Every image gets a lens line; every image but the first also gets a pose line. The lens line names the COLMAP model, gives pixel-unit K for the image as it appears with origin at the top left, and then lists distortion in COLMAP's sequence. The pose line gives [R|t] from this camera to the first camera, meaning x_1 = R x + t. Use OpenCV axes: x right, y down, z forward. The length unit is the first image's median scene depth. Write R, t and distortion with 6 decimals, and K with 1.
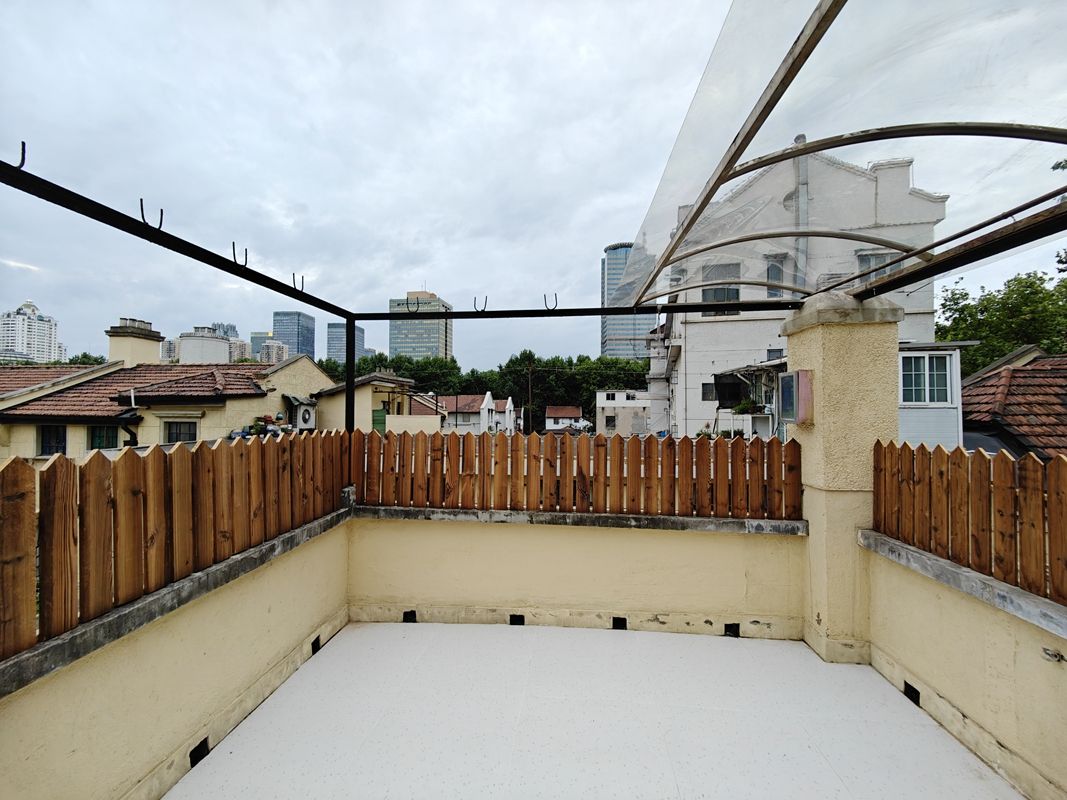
lens RADIAL K [[462.3, 0, 533.5], [0, 462.3, 400.0], [0, 0, 1]] dist [0.011843, -0.013714]
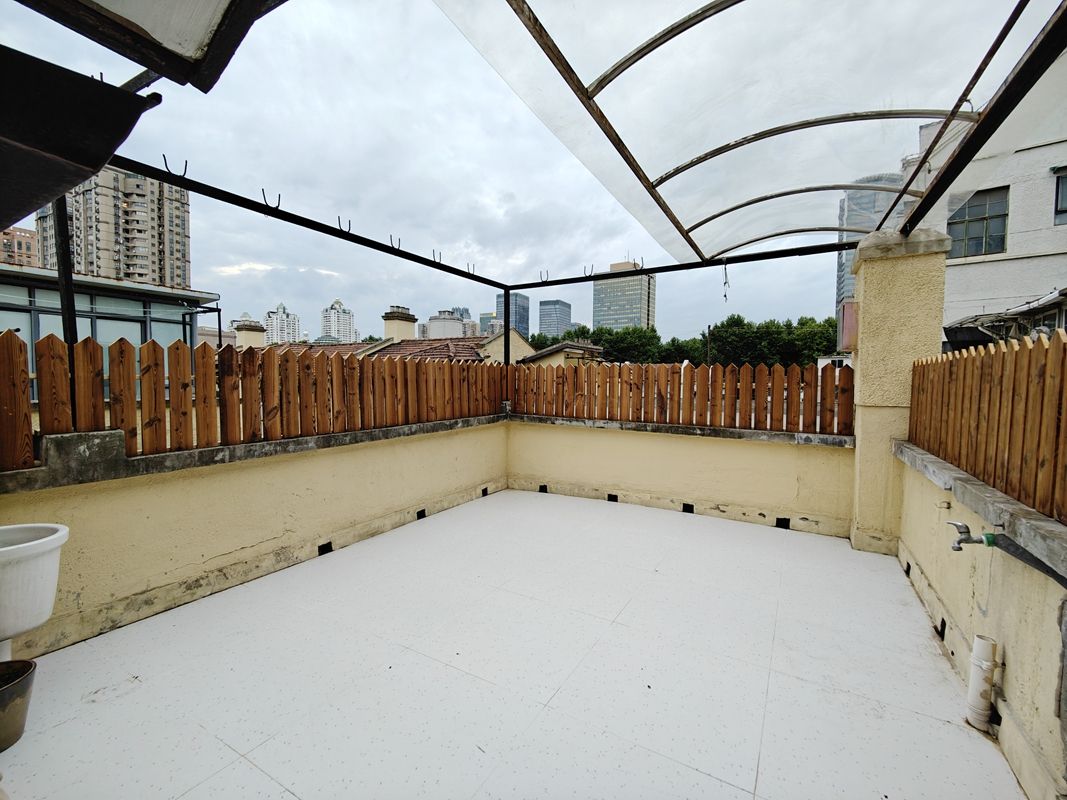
lens RADIAL K [[462.3, 0, 533.5], [0, 462.3, 400.0], [0, 0, 1]] dist [0.011843, -0.013714]
pose [[0.906798, 0.020825, -0.421050, 0.333548], [0.004949, 0.998184, 0.060027, 0.095160], [0.421535, -0.056516, 0.905049, -0.352077]]
